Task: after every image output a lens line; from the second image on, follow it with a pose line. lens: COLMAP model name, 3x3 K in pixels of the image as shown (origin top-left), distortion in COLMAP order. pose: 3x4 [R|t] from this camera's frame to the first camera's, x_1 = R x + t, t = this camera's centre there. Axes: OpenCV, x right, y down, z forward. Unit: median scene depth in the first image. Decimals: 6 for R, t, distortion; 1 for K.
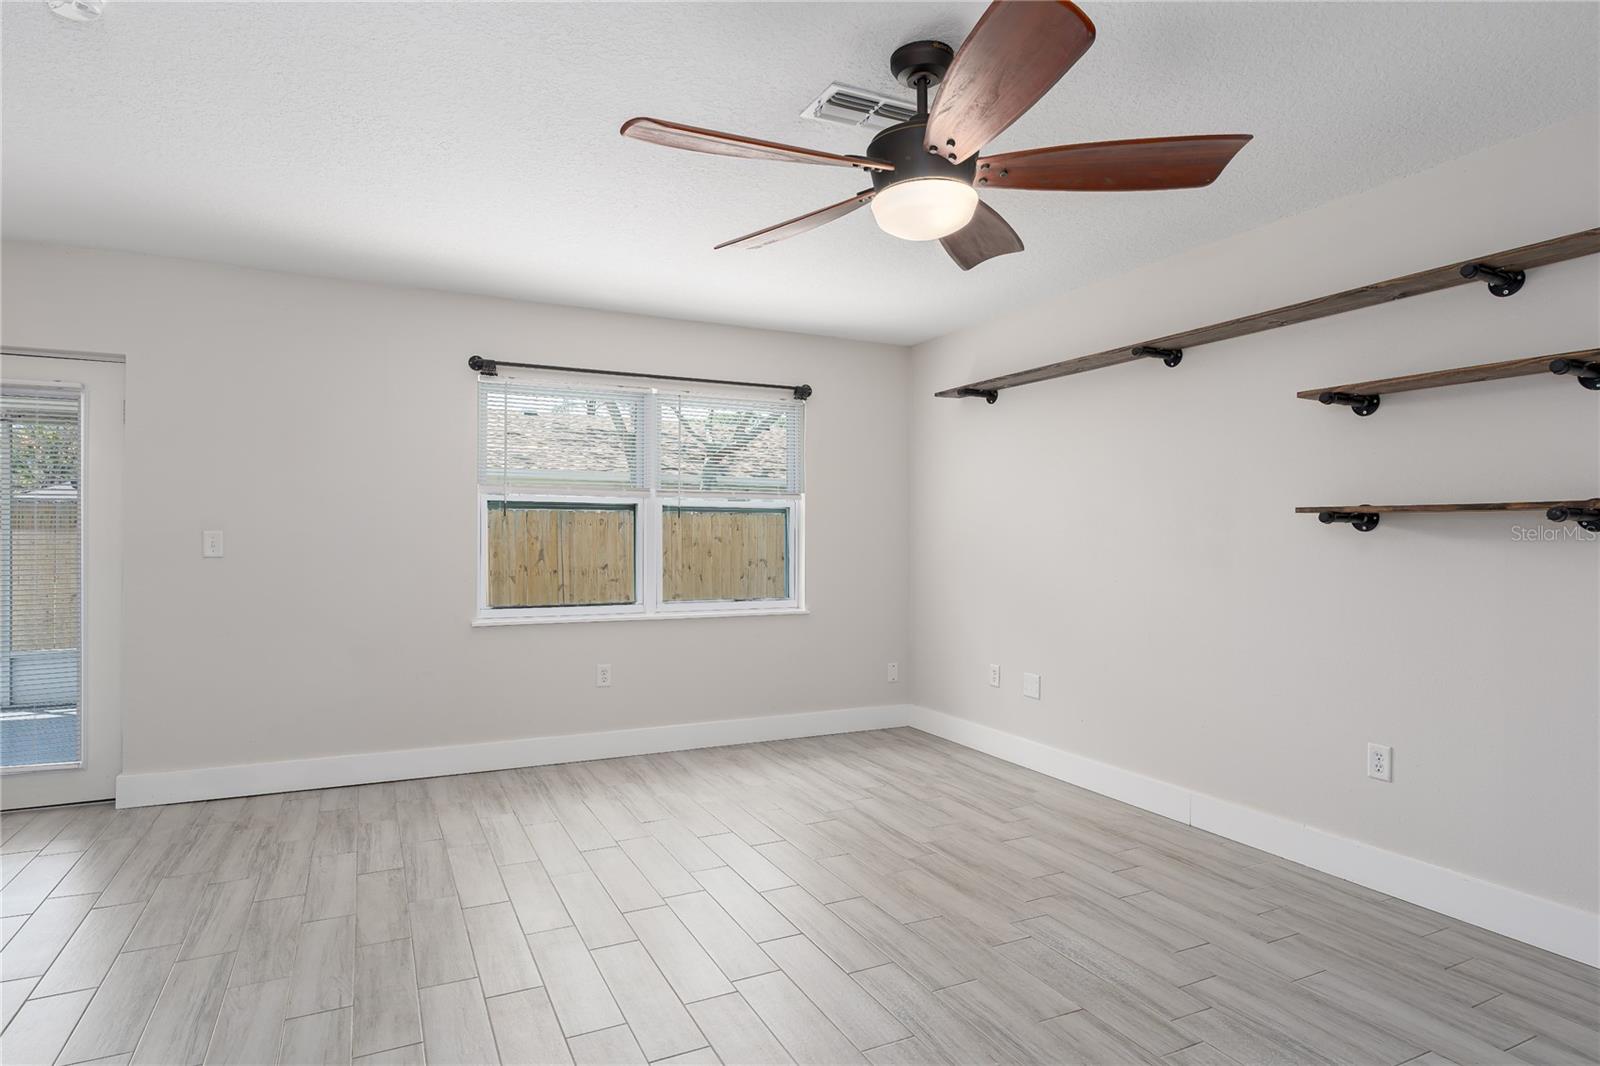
lens RADIAL K [[865.1, 0, 800.2], [0, 865.1, 536.1], [0, 0, 1]] dist [0.006415, 0.000373]
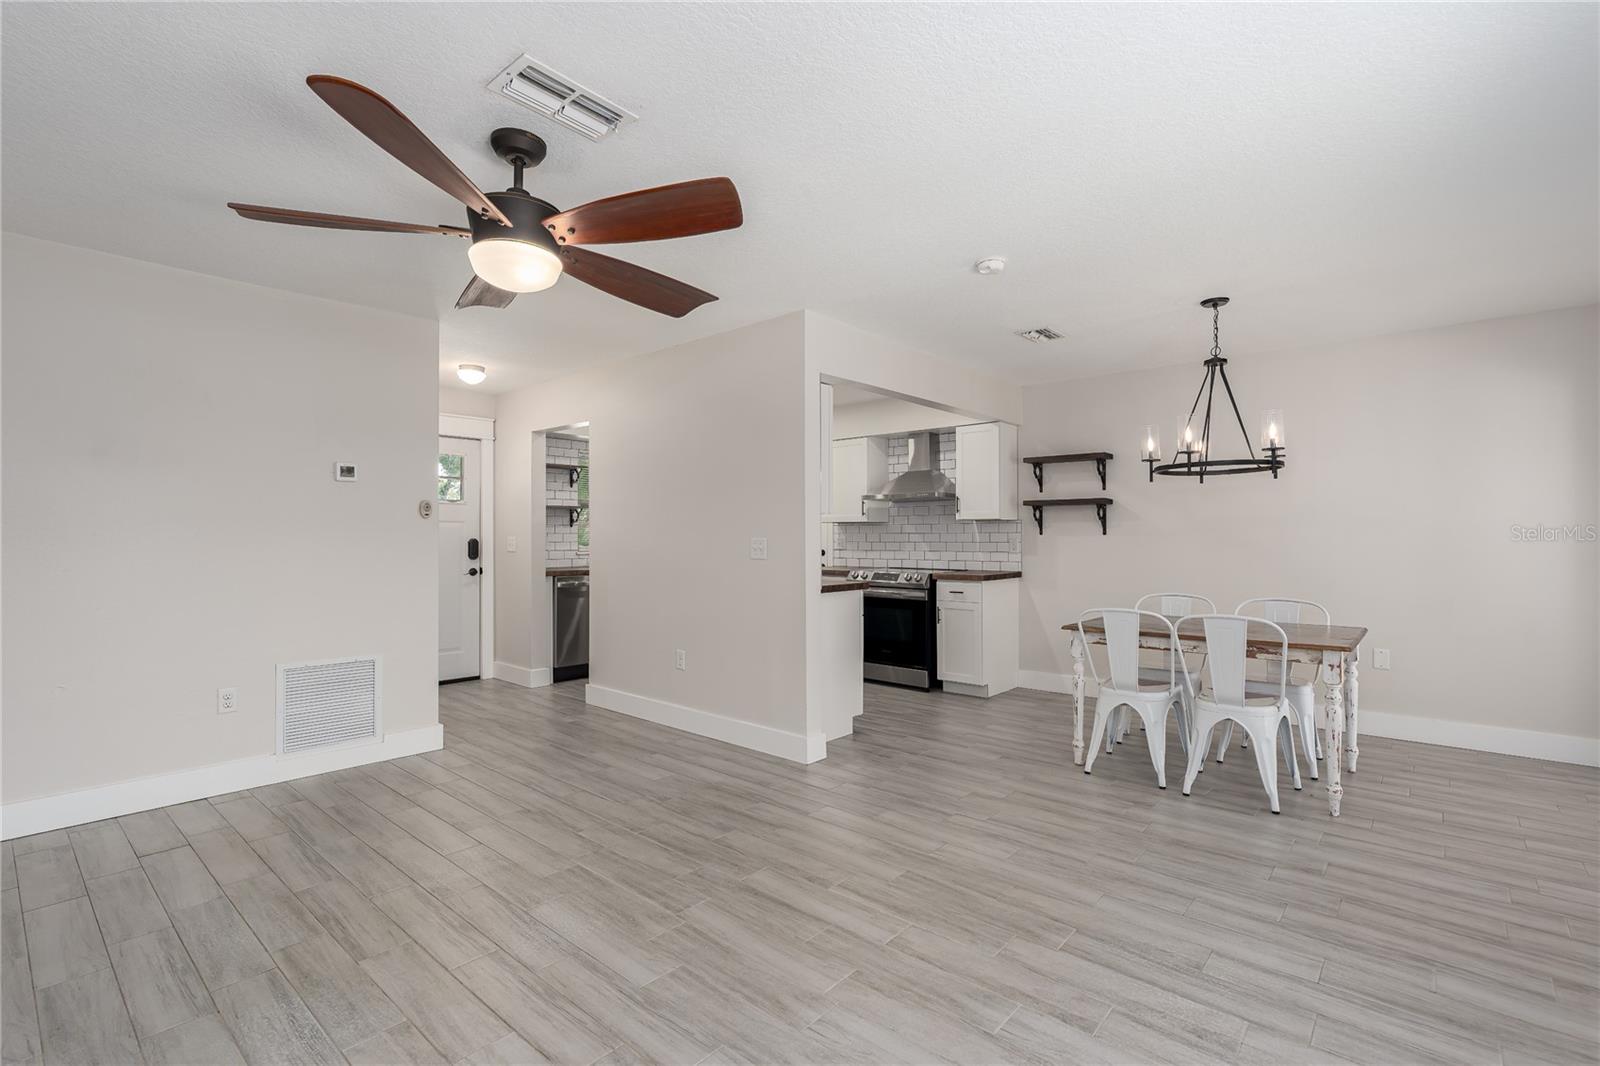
lens RADIAL K [[725.5, 0, 811.0], [0, 725.5, 532.5], [0, 0, 1]] dist [-0.001442, 0.000665]
pose [[-0.917329, -0.008649, -0.398036, 0.091314], [-0.004920, 0.999934, -0.010389, 0.001672], [0.398099, -0.007571, -0.917311, 1.131823]]
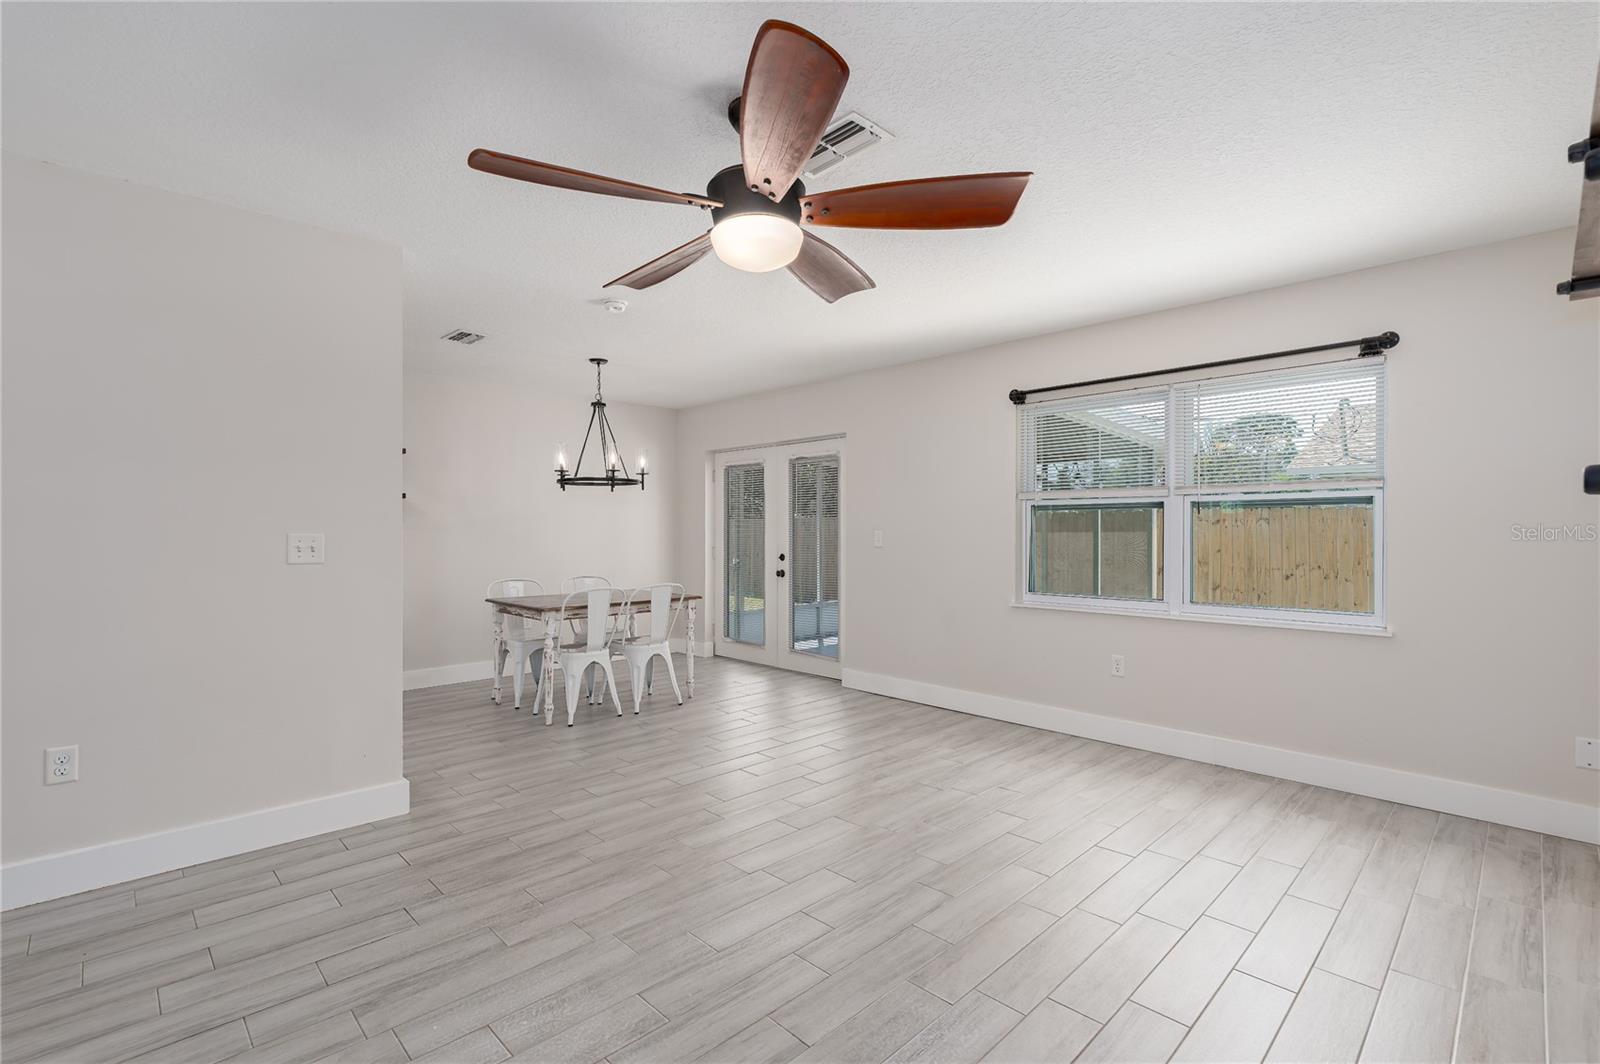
lens RADIAL K [[725.5, 0, 792.3], [0, 725.5, 535.8], [0, 0, 1]] dist [-0.001442, 0.000665]
pose [[0.314414, -0.000599, -0.949286, 0.570136], [0.001382, 0.999999, -0.000173, 0.002703], [0.949285, -0.001258, 0.314414, 0.402834]]
